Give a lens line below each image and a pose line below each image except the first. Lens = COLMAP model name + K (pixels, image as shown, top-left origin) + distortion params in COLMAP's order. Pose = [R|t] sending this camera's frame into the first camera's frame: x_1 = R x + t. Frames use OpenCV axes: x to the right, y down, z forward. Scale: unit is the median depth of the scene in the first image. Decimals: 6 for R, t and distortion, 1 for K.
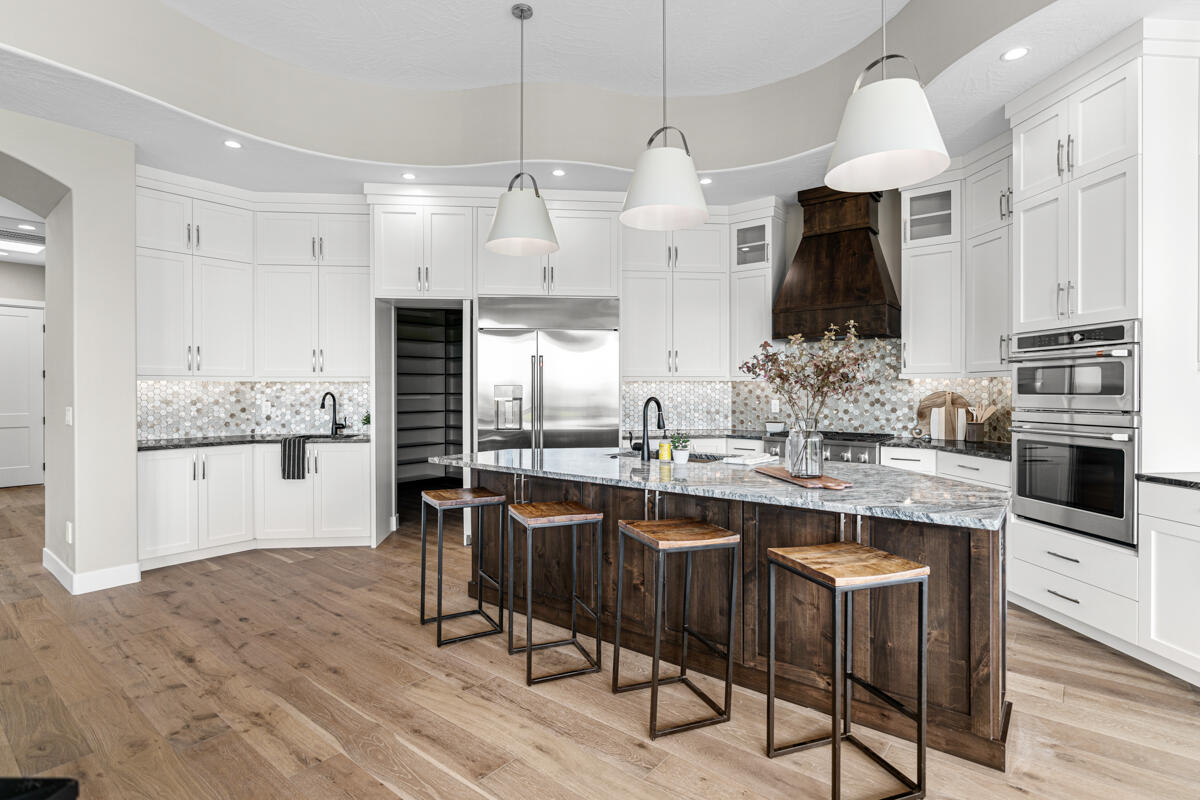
lens RADIAL K [[590.9, 0, 602.1], [0, 590.9, 393.4], [0, 0, 1]] dist [-0.006039, -0.001319]
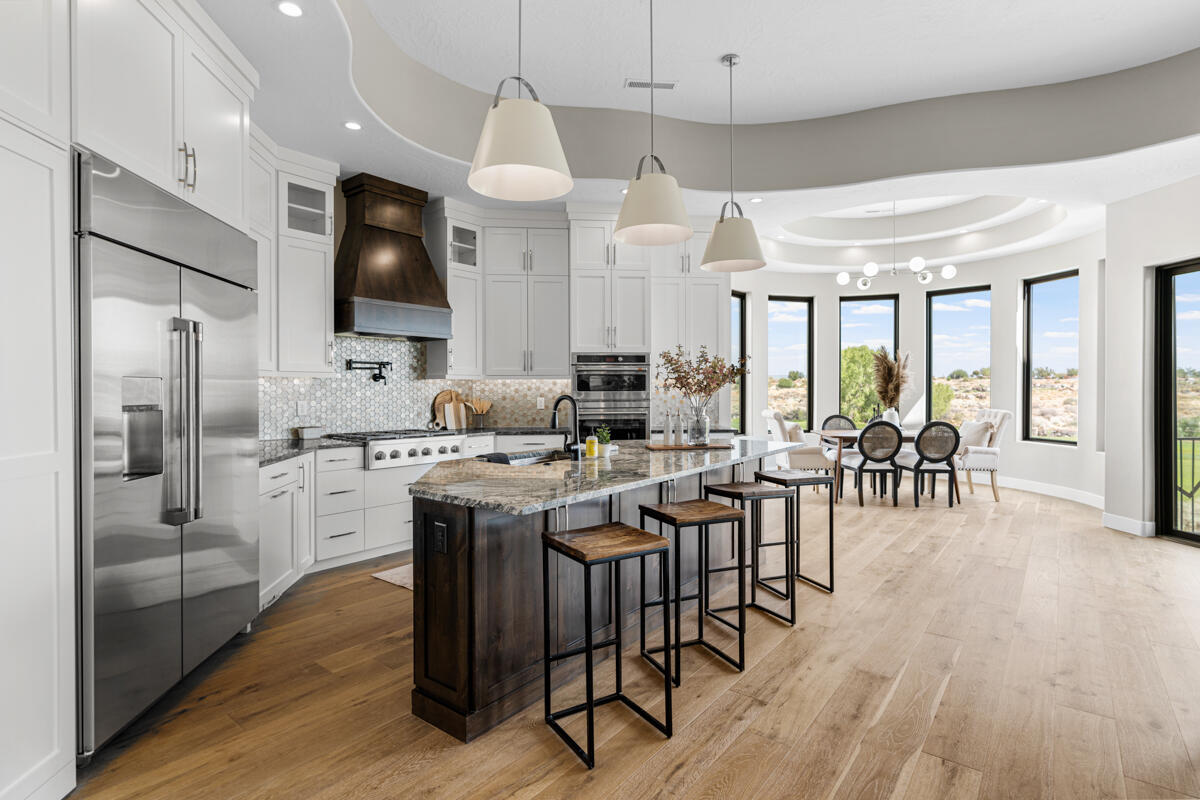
lens RADIAL K [[590.9, 0, 602.1], [0, 590.9, 393.4], [0, 0, 1]] dist [-0.006039, -0.001319]
pose [[-0.013771, -0.004865, 0.999893, -0.994800], [0.008511, 0.999951, 0.004983, -0.000266], [-0.999869, 0.008579, -0.013729, 1.081195]]
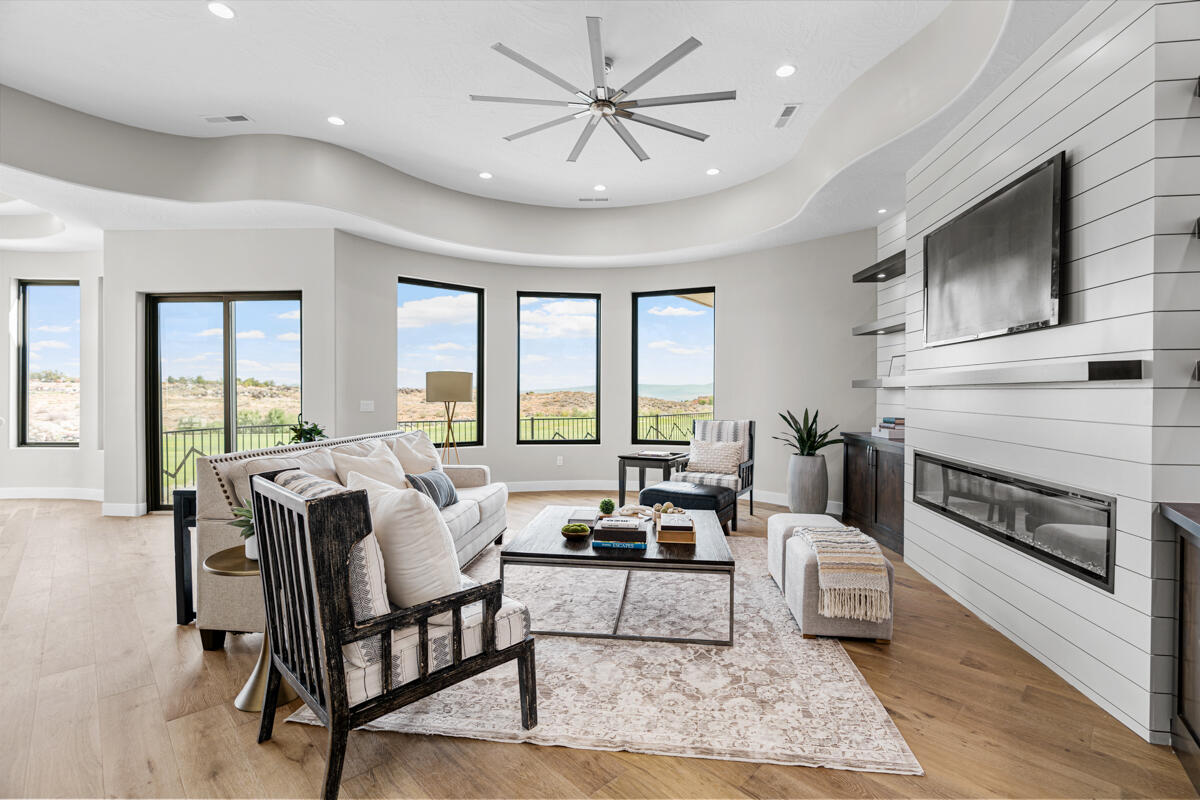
lens RADIAL K [[542.2, 0, 606.5], [0, 542.2, 396.7], [0, 0, 1]] dist [-0.004952, 0.000608]
pose [[-0.993231, 0.000411, 0.116157, -1.144509], [0.002052, 0.999900, 0.014008, -0.002182], [-0.116140, 0.014152, -0.993132, 1.156963]]
